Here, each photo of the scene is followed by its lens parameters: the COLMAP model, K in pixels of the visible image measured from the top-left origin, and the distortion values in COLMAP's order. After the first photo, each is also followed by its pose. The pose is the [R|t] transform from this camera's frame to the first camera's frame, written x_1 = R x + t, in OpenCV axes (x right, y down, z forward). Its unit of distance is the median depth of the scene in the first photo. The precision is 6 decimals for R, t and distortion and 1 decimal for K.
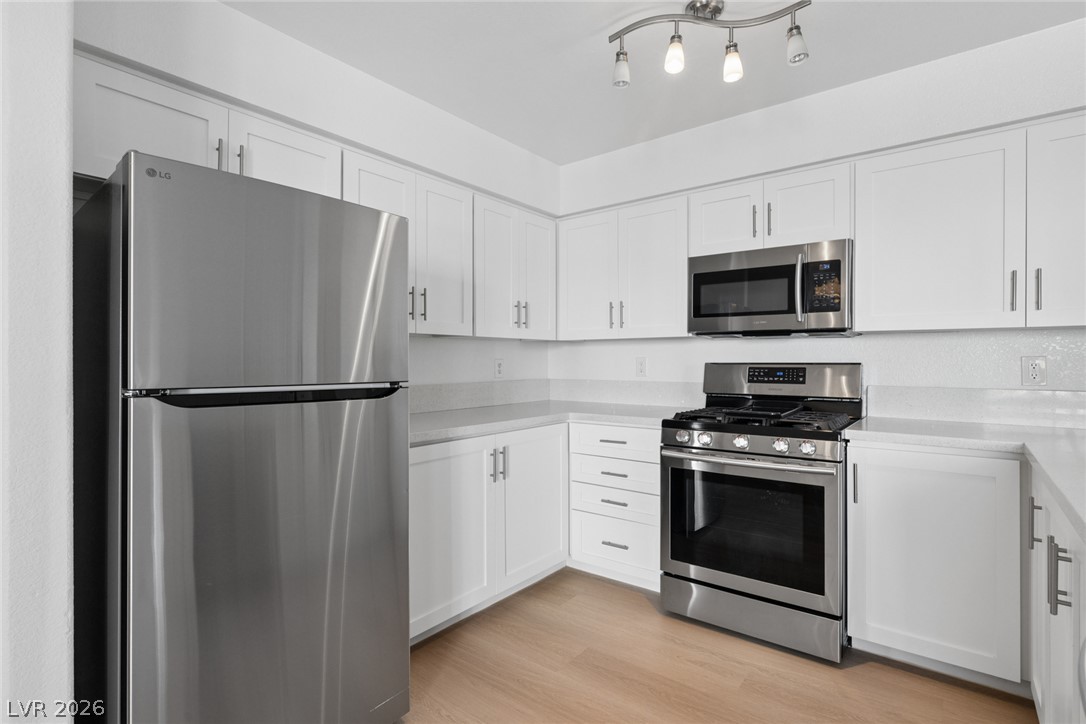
lens RADIAL K [[532.5, 0, 546.7], [0, 532.5, 362.5], [0, 0, 1]] dist [-0.001744, -0.001457]
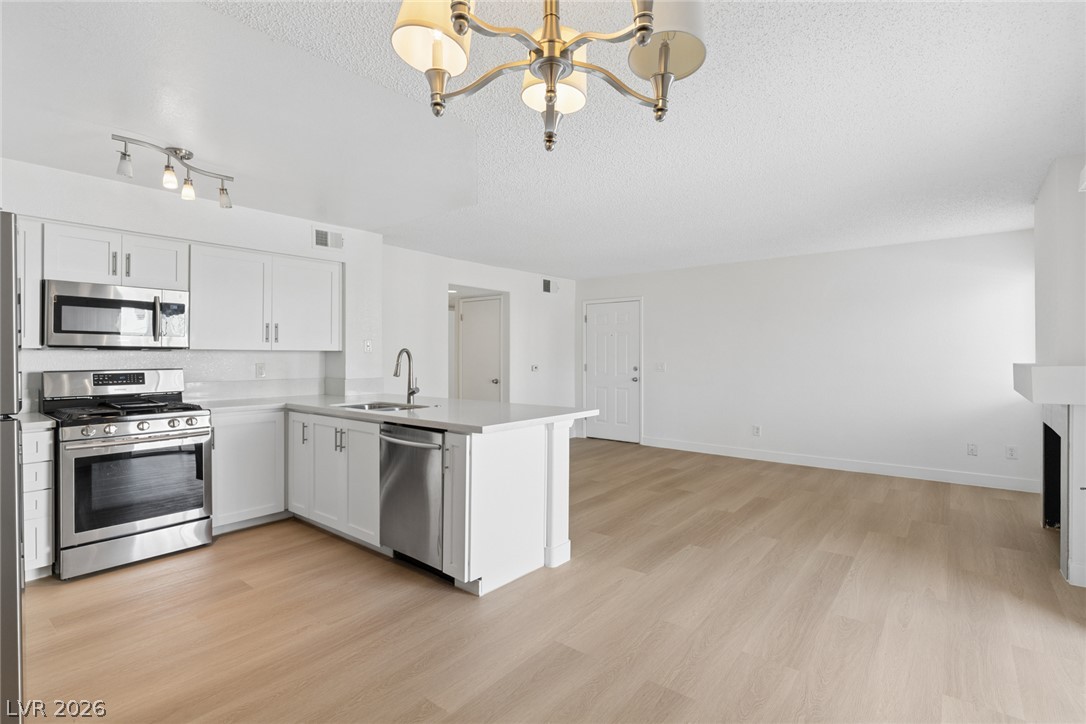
lens RADIAL K [[512.9, 0, 543.7], [0, 512.9, 354.8], [0, 0, 1]] dist [-0.006045, 0.001375]
pose [[0.016986, 0.000161, 0.999856, -0.864454], [0.002264, 0.999997, -0.000199, -0.035248], [-0.999853, 0.002267, 0.016985, -0.091396]]
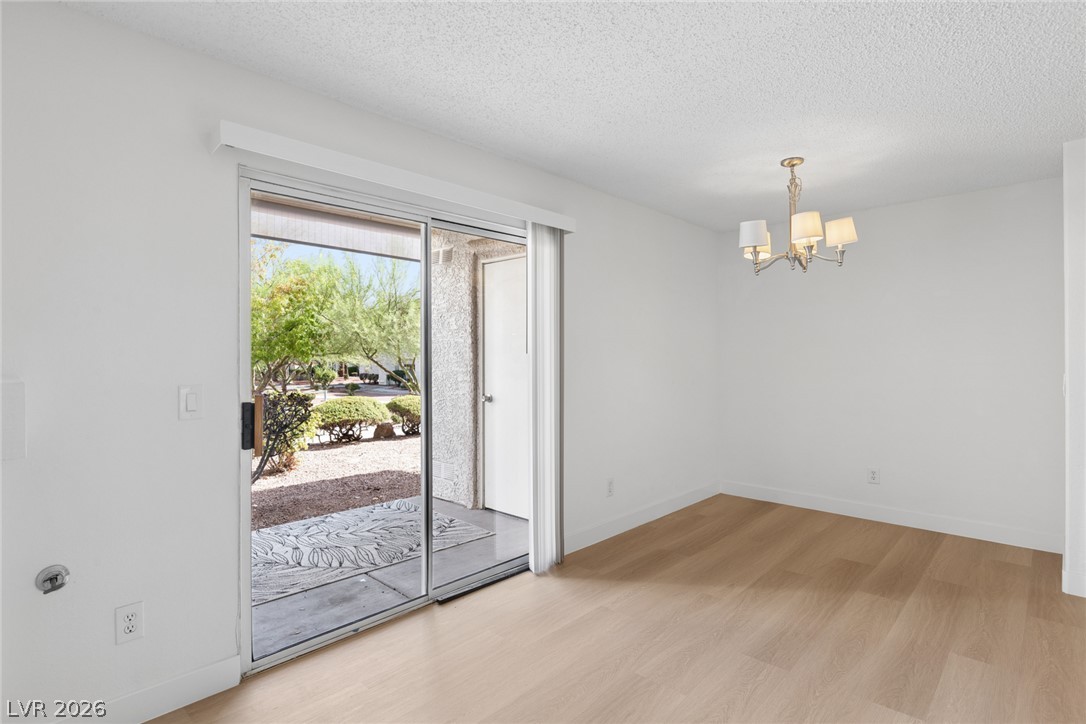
lens RADIAL K [[549.4, 0, 540.3], [0, 549.4, 353.3], [0, 0, 1]] dist [0.000899, -0.002022]
pose [[-0.094537, 0.005188, -0.995508, 0.776141], [-0.000033, 0.999986, 0.005214, -0.042033], [0.995521, 0.000526, -0.094535, -0.533843]]
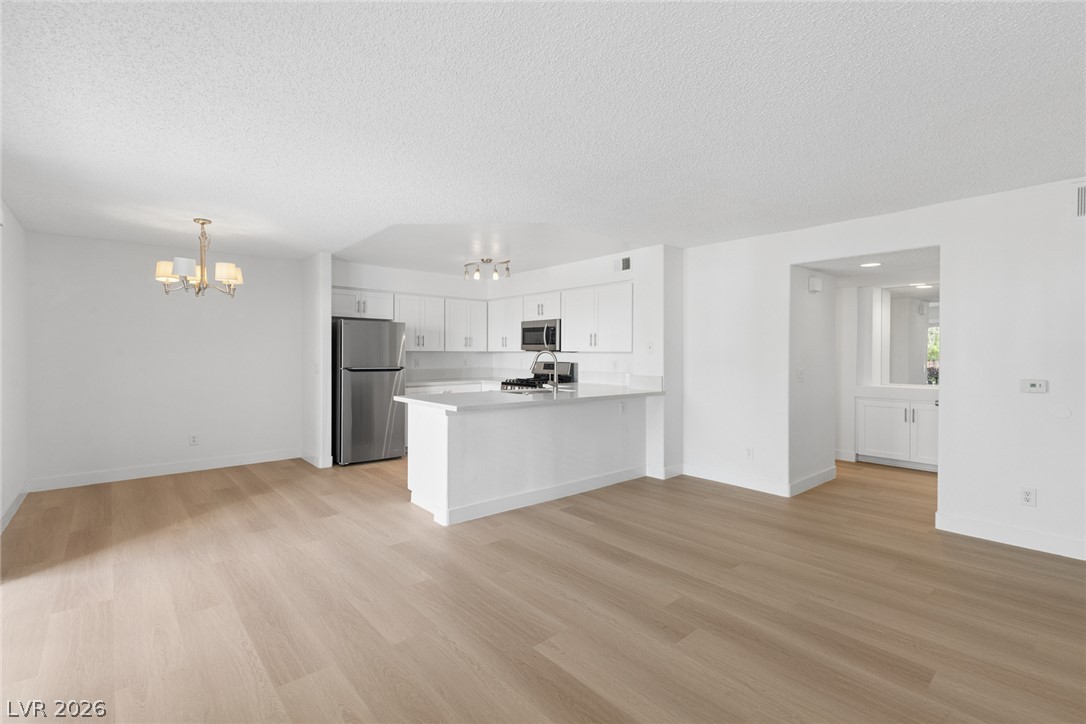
lens RADIAL K [[494.0, 0, 549.3], [0, 494.0, 353.6], [0, 0, 1]] dist [0.010403, -0.004760]
pose [[0.983310, 0.006207, -0.181832, 0.899534], [-0.006637, 0.999976, -0.001755, -0.038515], [0.181817, 0.002932, 0.983328, -1.460276]]
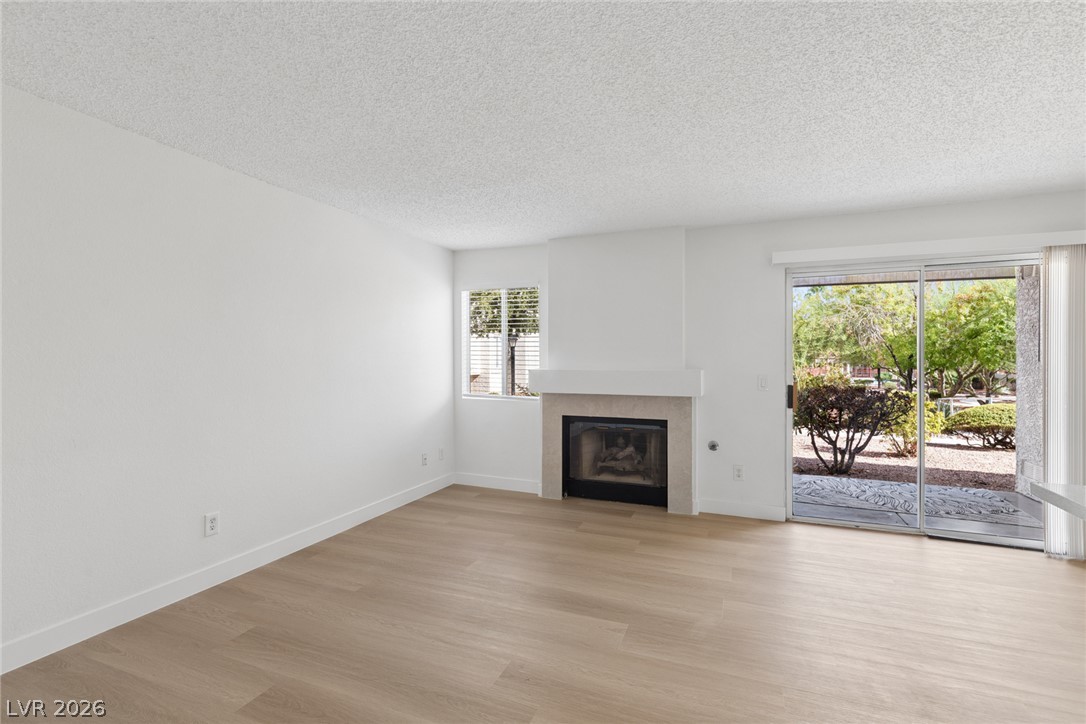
lens RADIAL K [[494.0, 0, 538.3], [0, 494.0, 364.1], [0, 0, 1]] dist [0.010403, -0.004760]
pose [[-0.965082, 0.005547, -0.261889, 1.125124], [0.003128, 0.999949, 0.009652, -0.043931], [0.261929, 0.008495, -0.965050, 0.197330]]
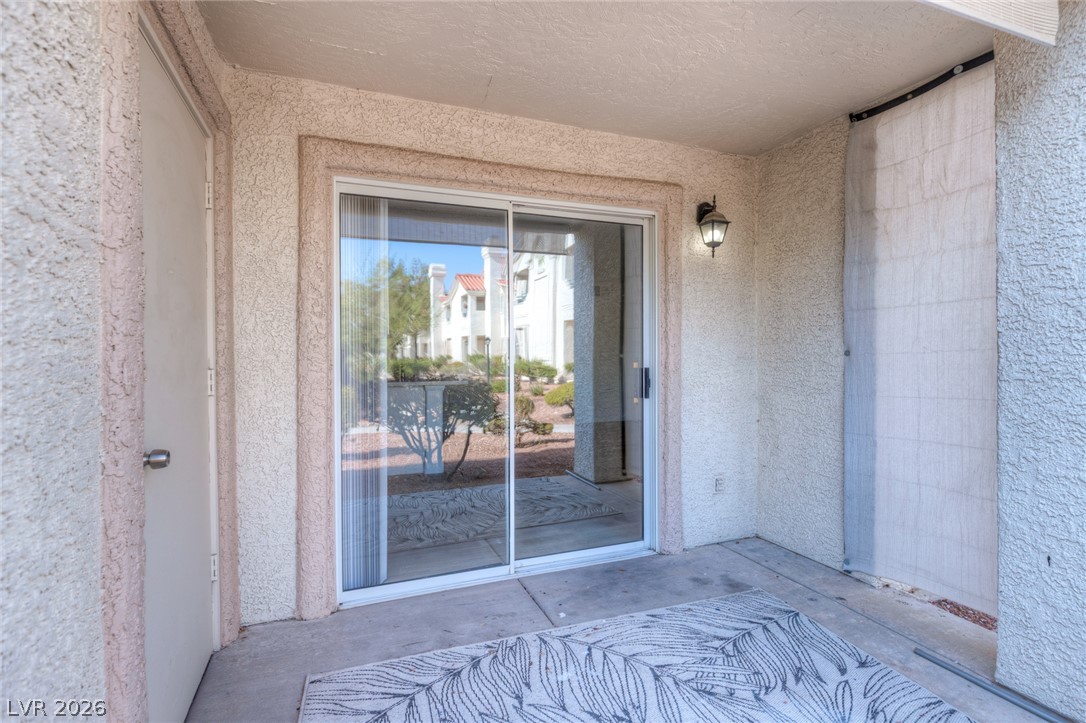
lens RADIAL K [[512.9, 0, 541.3], [0, 512.9, 358.7], [0, 0, 1]] dist [-0.006045, 0.001375]
pose [[0.496980, -0.006504, 0.867738, -1.126407], [0.003905, 0.999979, 0.005258, 0.007760], [-0.867753, 0.000775, 0.496995, -1.425255]]
